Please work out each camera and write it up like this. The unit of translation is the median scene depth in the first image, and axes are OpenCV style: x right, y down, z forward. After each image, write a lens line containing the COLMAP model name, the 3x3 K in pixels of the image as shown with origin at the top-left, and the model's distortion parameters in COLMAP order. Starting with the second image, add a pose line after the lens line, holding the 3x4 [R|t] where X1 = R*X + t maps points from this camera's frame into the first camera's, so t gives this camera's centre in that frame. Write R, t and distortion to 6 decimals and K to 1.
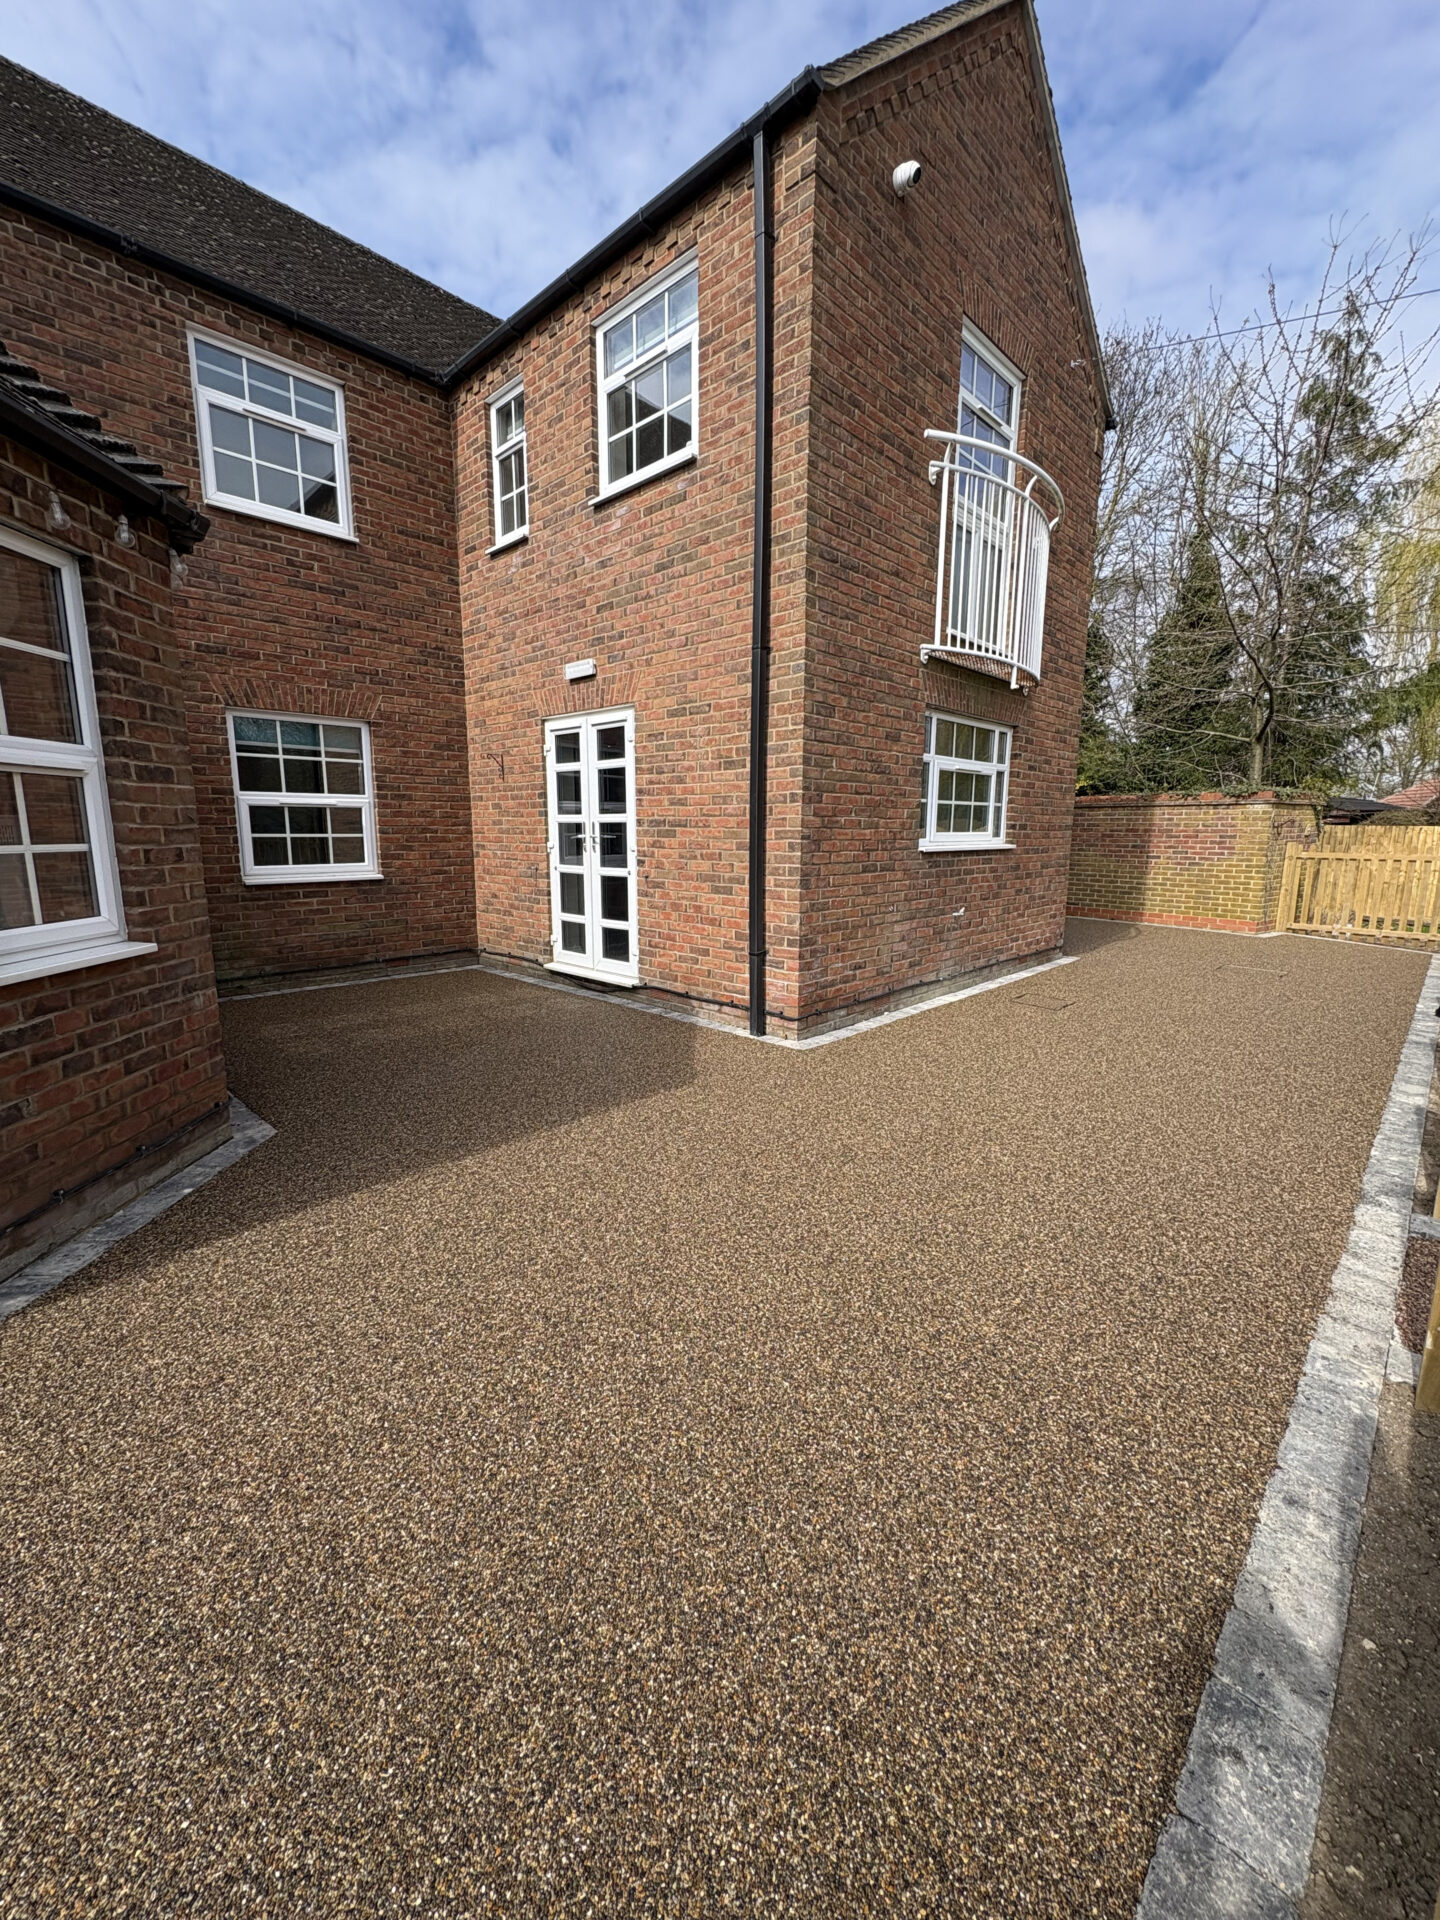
lens RADIAL K [[764.4, 0, 722.1], [0, 764.4, 957.8], [0, 0, 1]] dist [-0.001261, 0.000263]
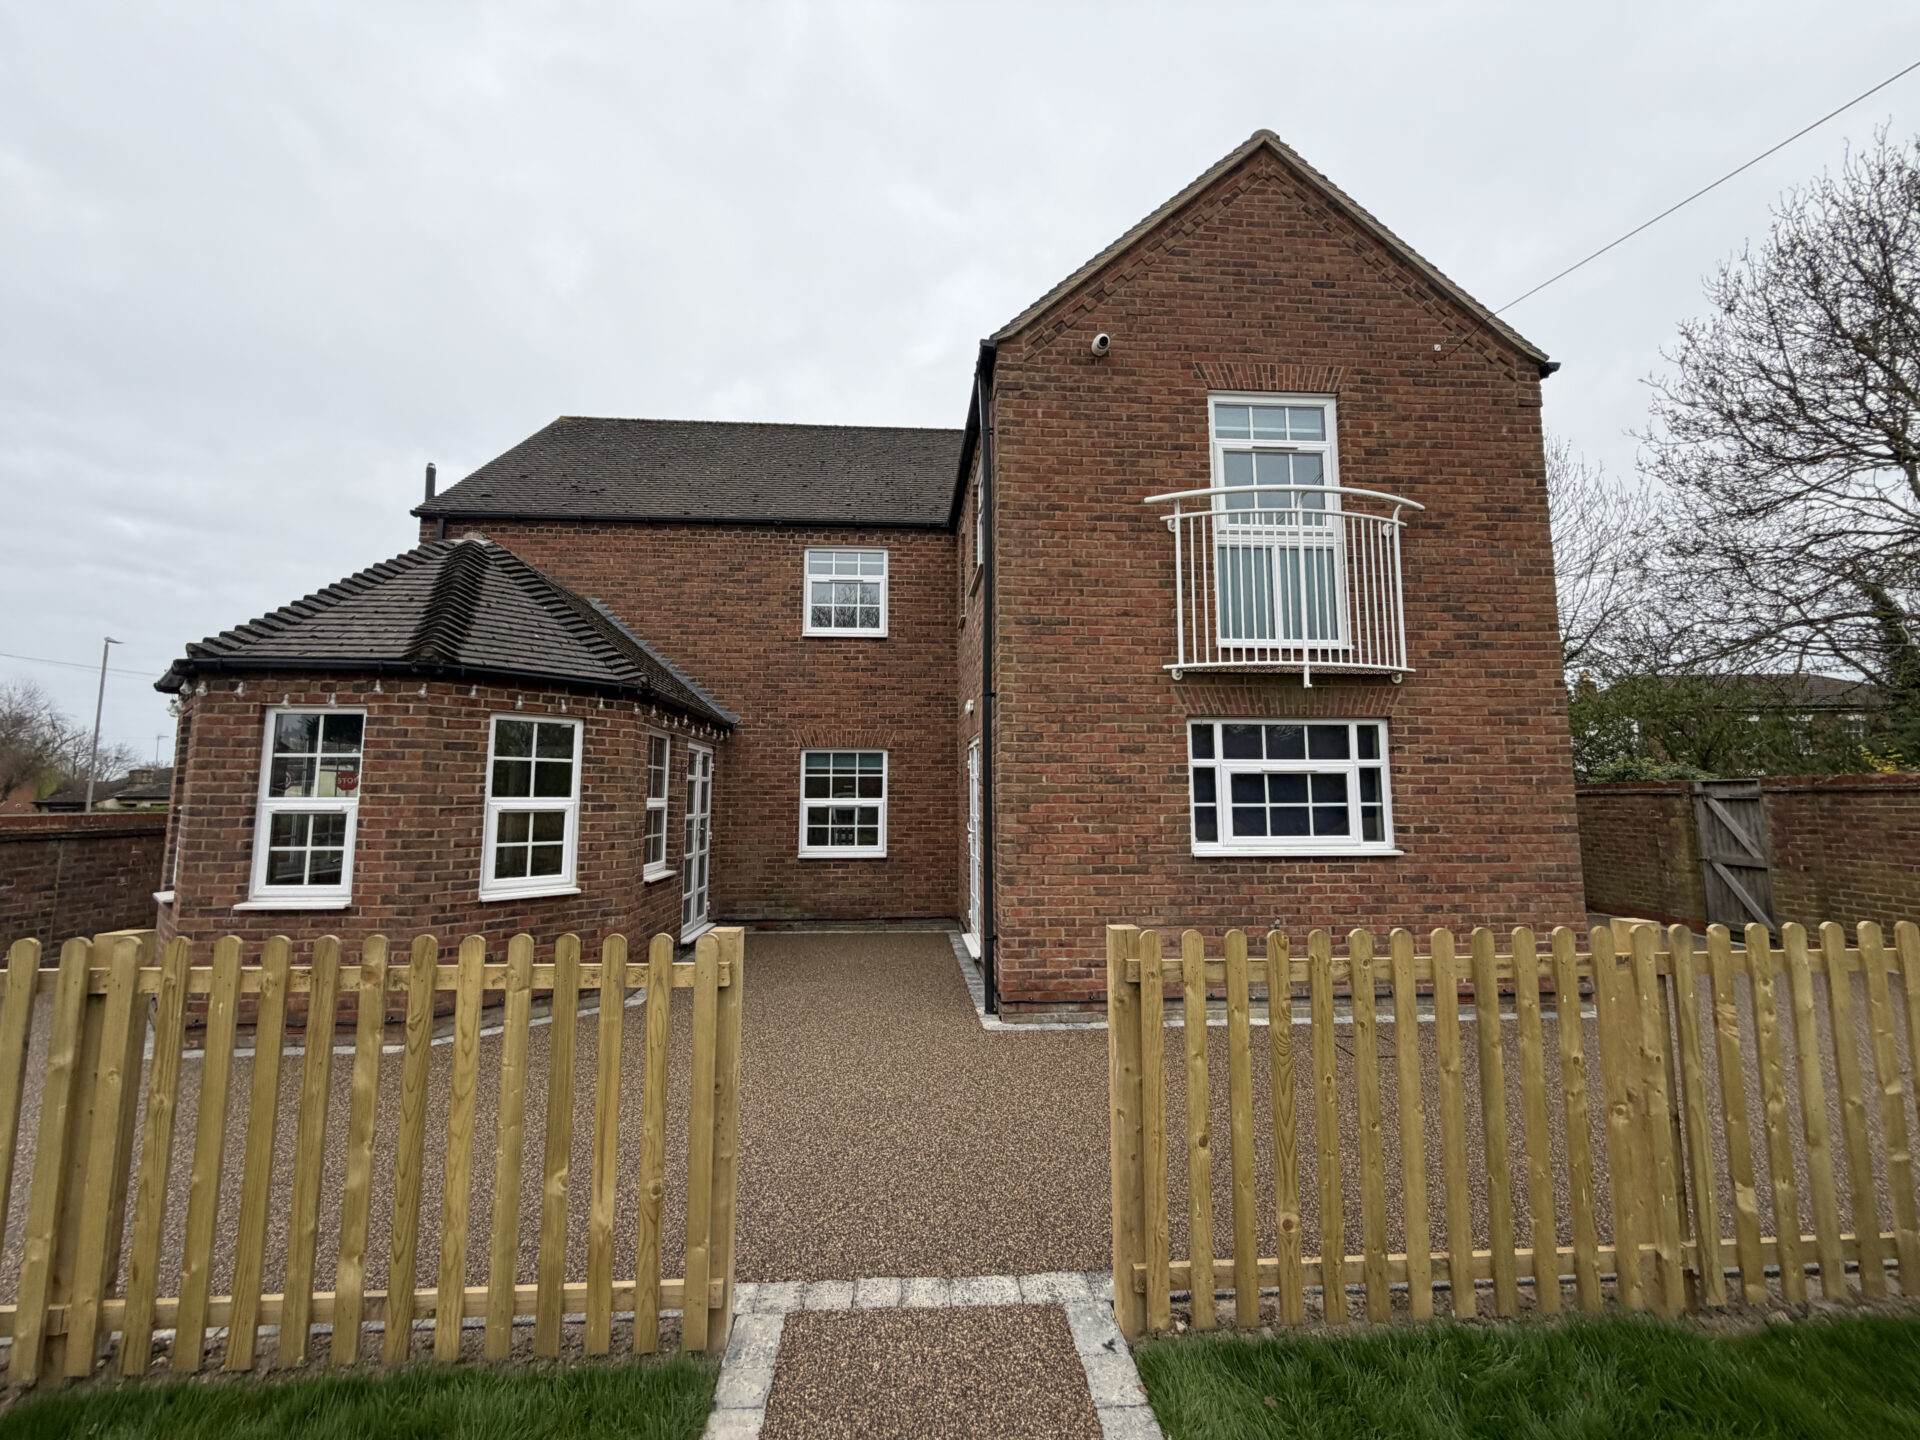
lens RADIAL K [[761.2, 0, 953.9], [0, 761.2, 717.7], [0, 0, 1]] dist [-0.000663, 0.000009]
pose [[0.741808, -0.077039, -0.666172, 0.723003], [-0.108178, 0.966623, -0.232245, -0.050037], [0.661829, 0.244347, 0.708715, 0.045225]]
